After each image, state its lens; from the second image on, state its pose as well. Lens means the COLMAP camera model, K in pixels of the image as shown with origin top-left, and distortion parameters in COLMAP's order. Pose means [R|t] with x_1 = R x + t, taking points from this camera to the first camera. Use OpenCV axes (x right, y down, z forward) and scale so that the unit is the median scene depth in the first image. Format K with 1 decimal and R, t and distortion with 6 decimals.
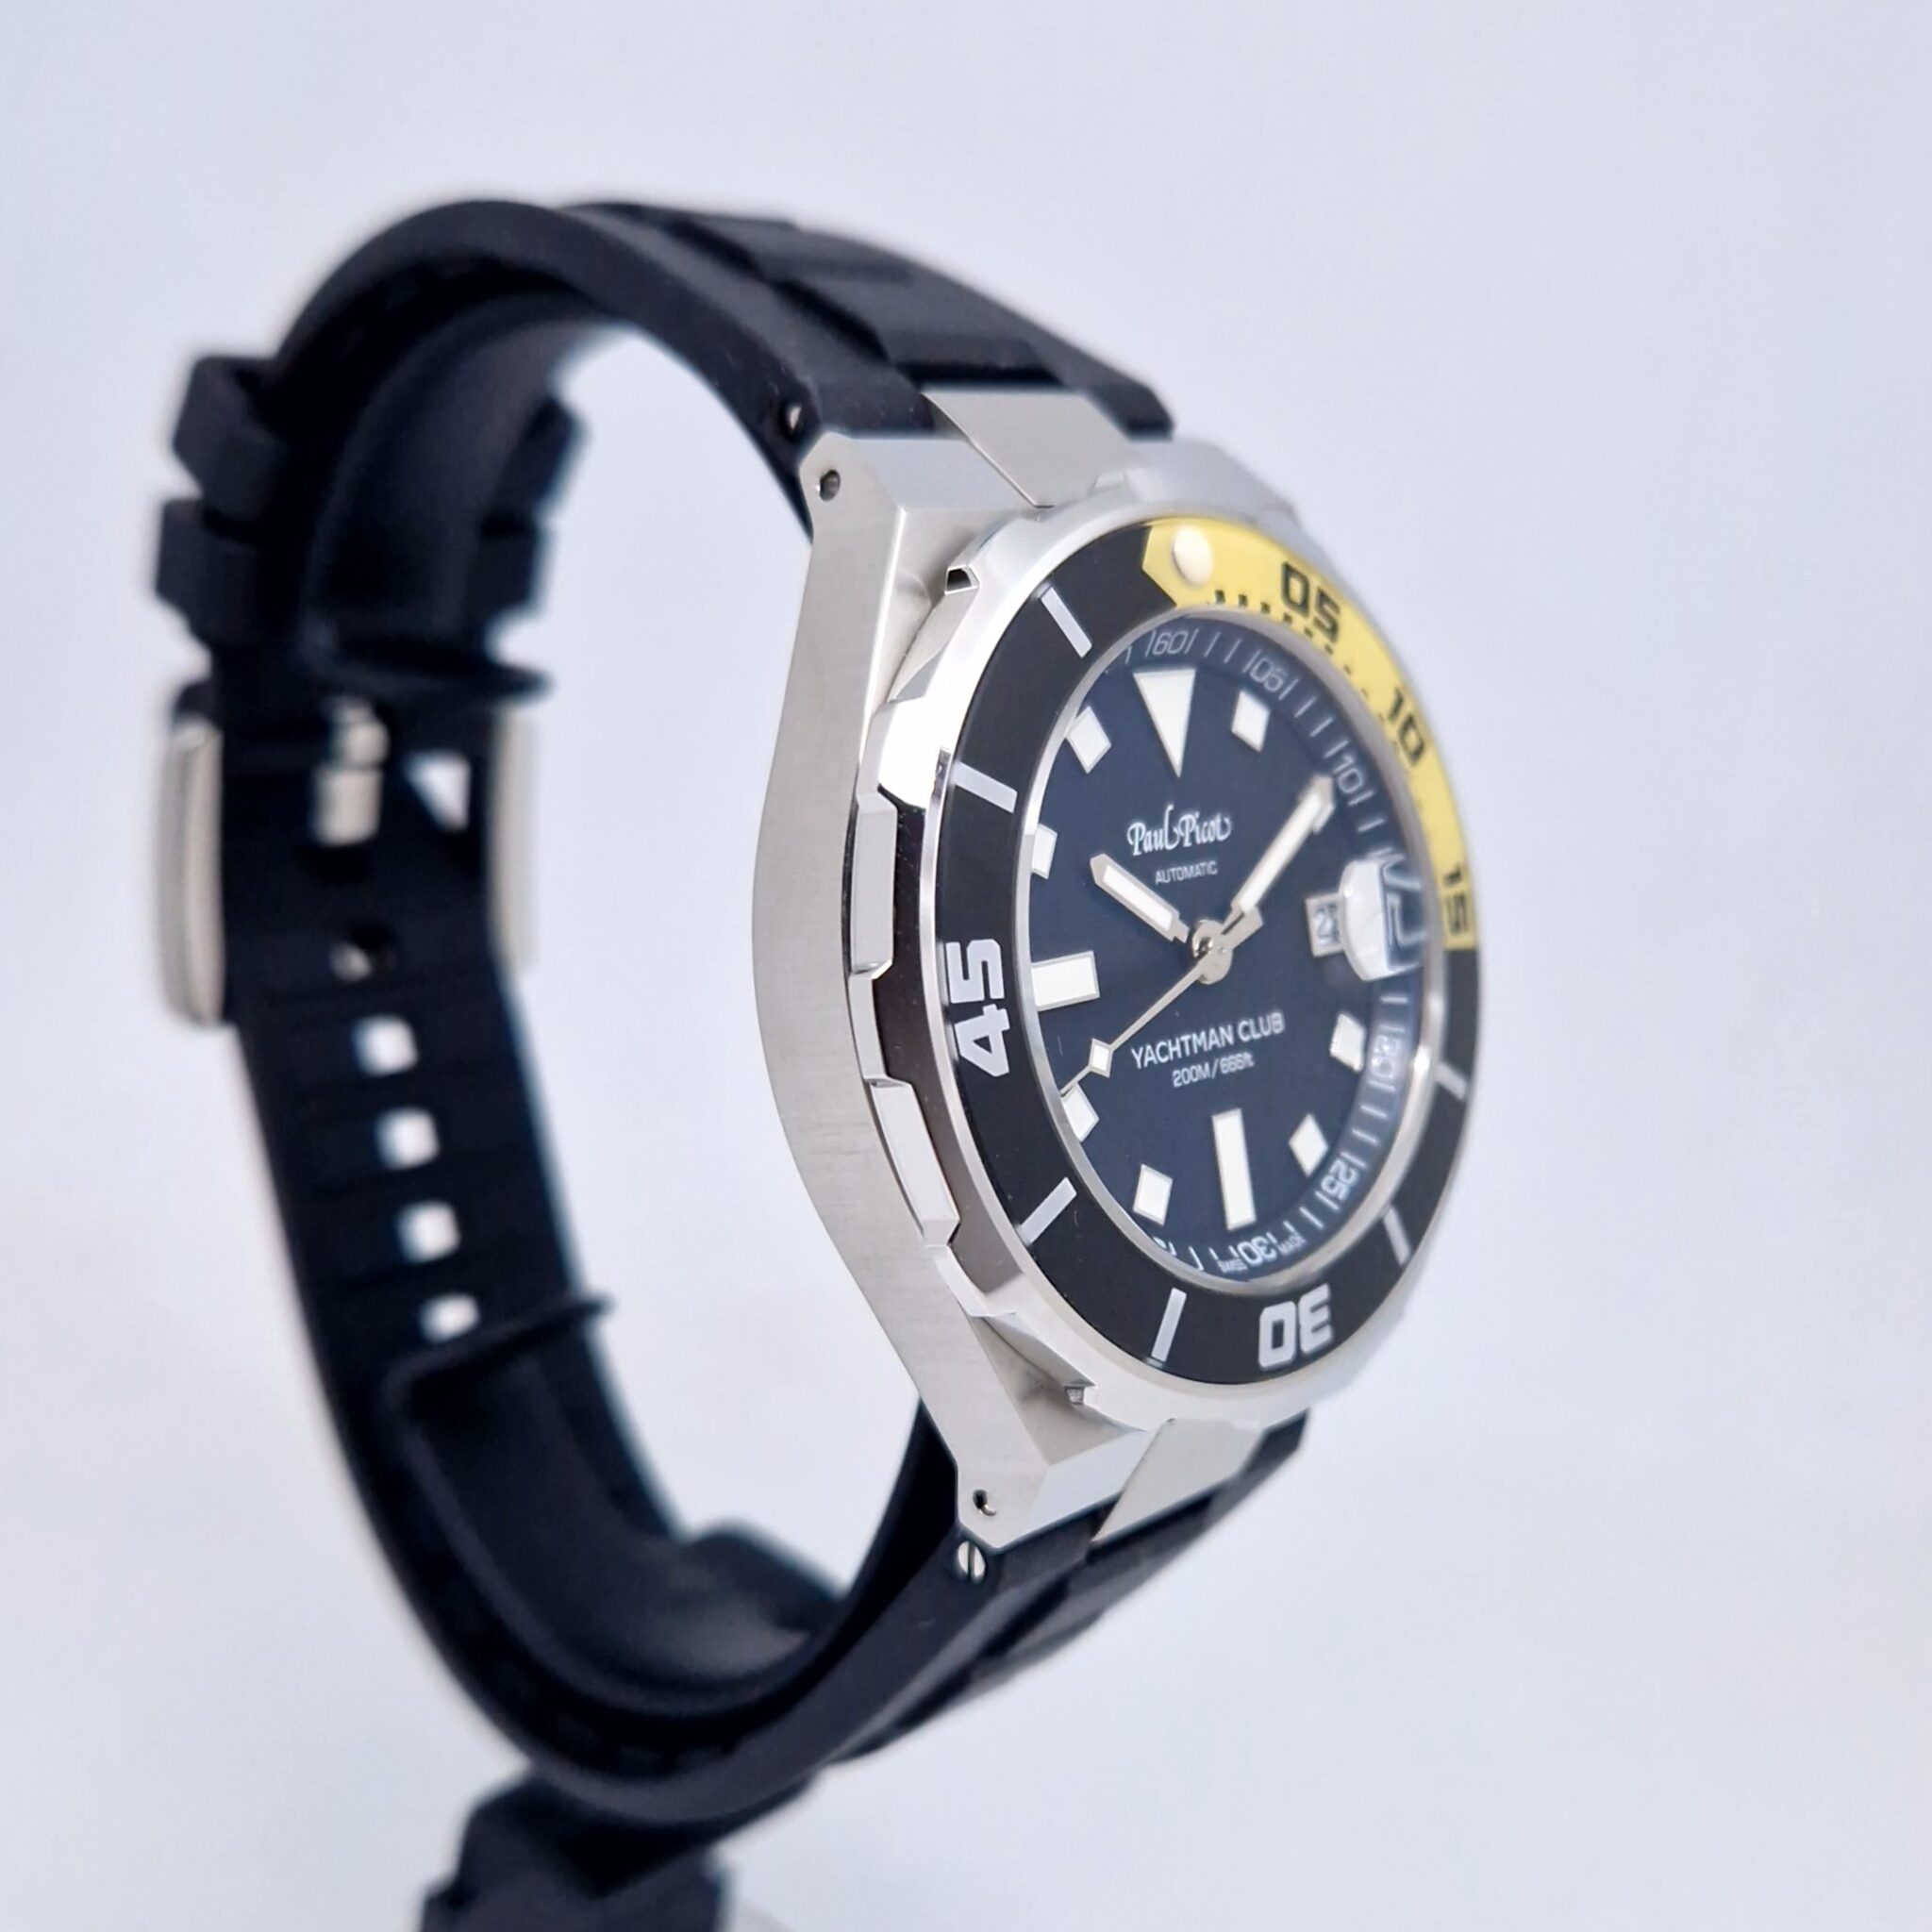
lens RADIAL K [[2647.6, 0, 1101.1], [0, 2647.6, 1119.4], [0, 0, 1]] dist [0.004055, -0.011748]
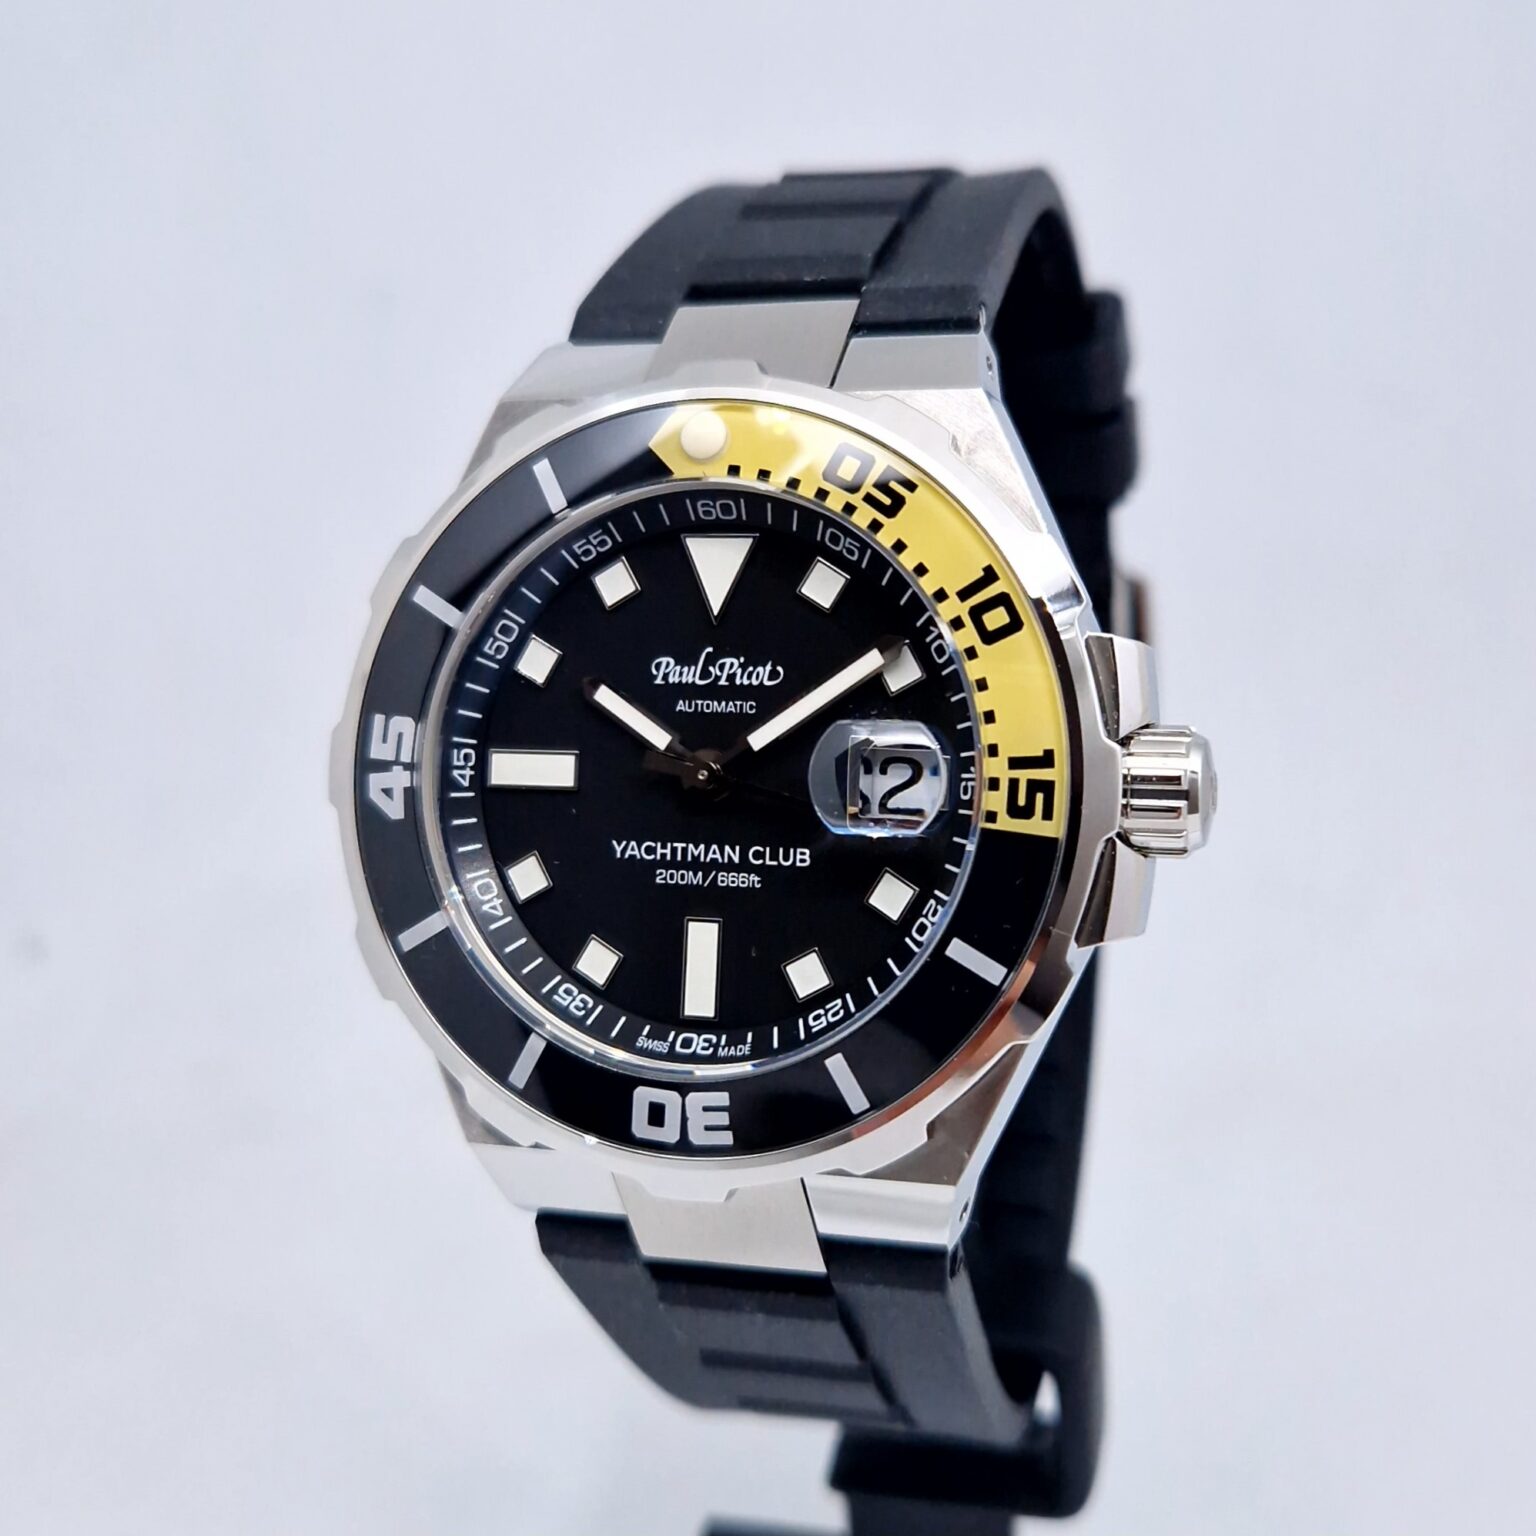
lens RADIAL K [[2237.2, 0, 768.0], [0, 2237.2, 768.0], [0, 0, 1]] dist [0.015730, 0.017160]
pose [[0.380688, 0.137323, -0.914450, 0.937874], [-0.202257, 0.977332, 0.062566, -0.132813], [0.902313, 0.161135, 0.399833, 0.633136]]
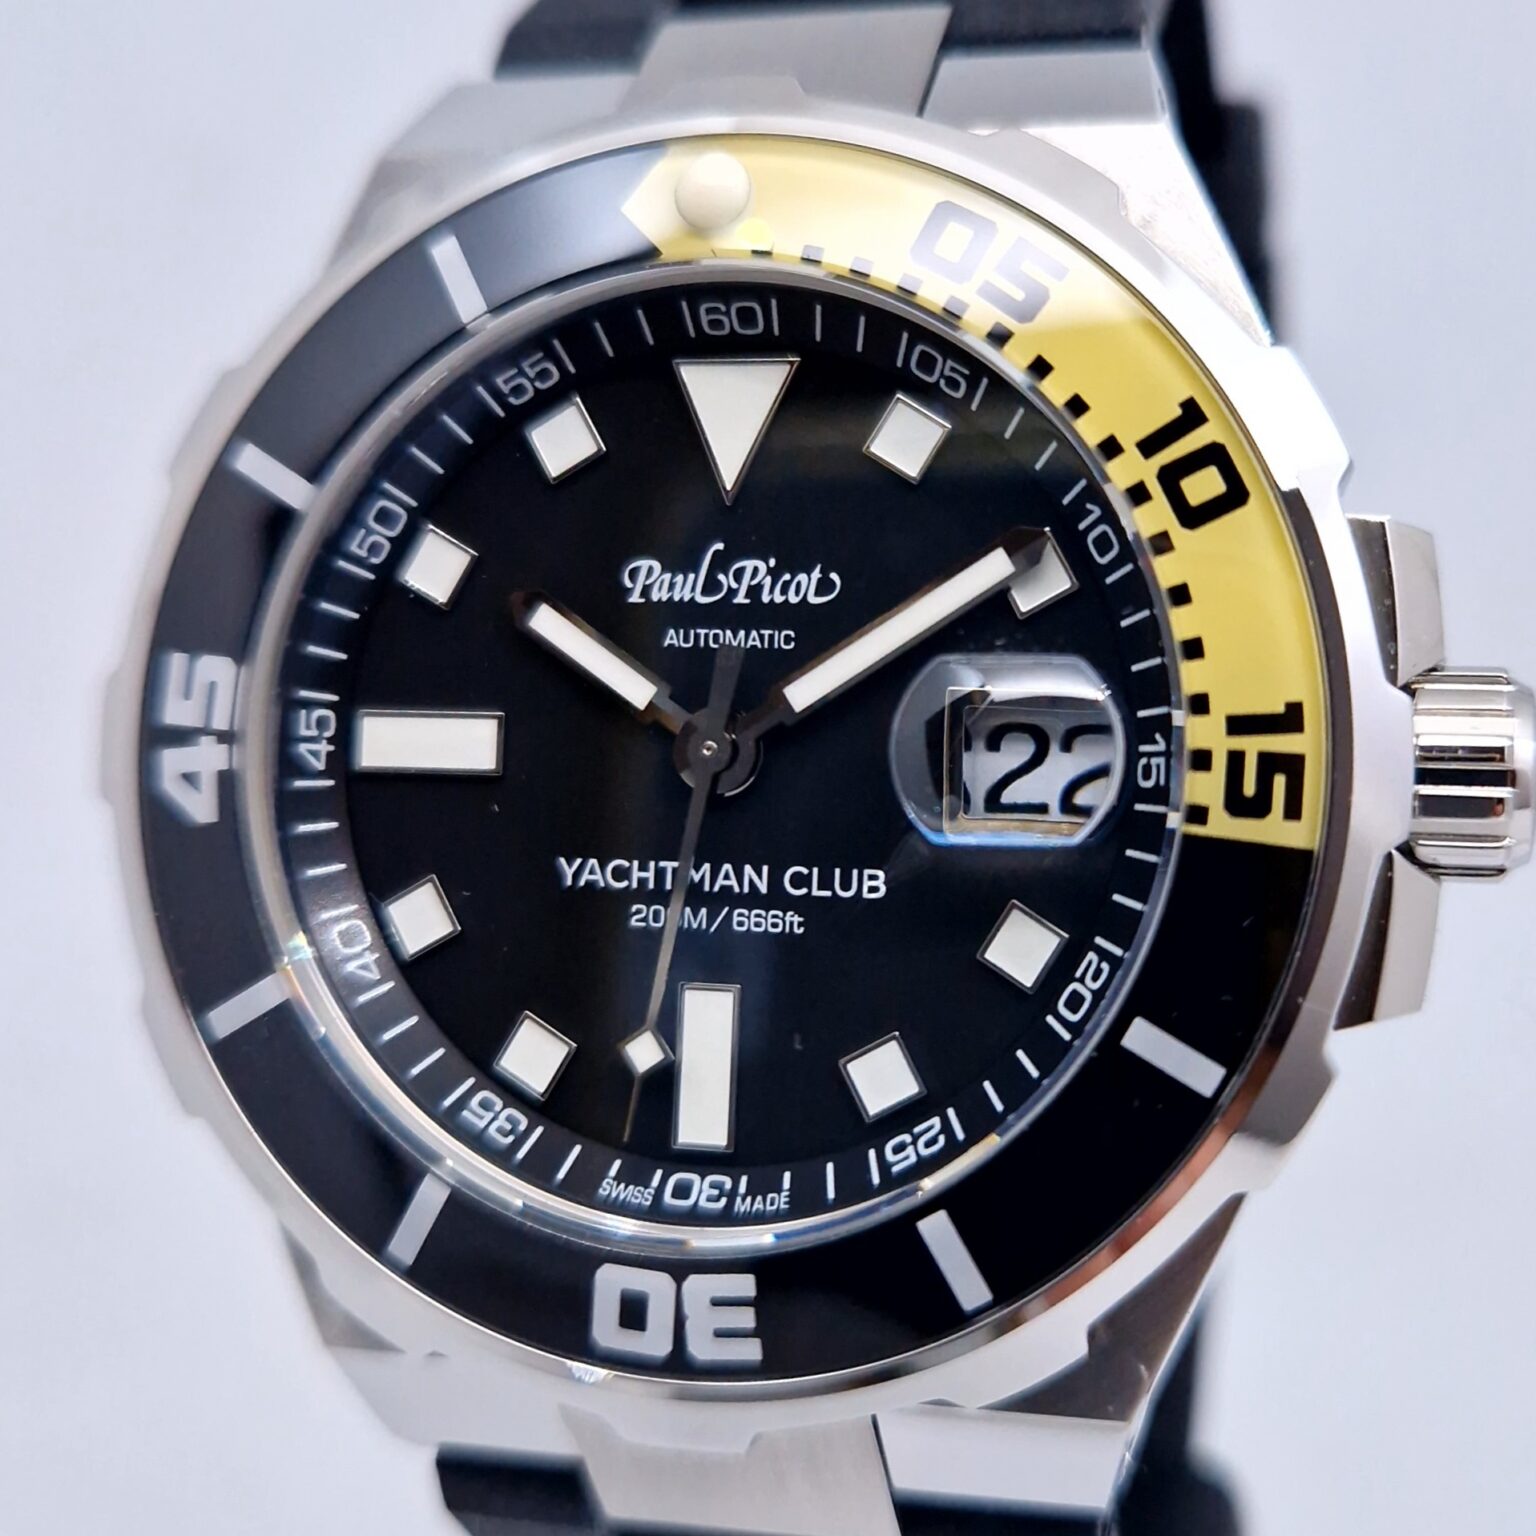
lens RADIAL K [[2444.4, 0, 859.1], [0, 2444.4, 744.1], [0, 0, 1]] dist [-0.023838, -0.052886]
pose [[0.437837, 0.120497, -0.890943, 0.634808], [-0.205316, 0.978192, 0.031399, -0.093377], [0.875296, 0.169177, 0.453029, 0.737259]]
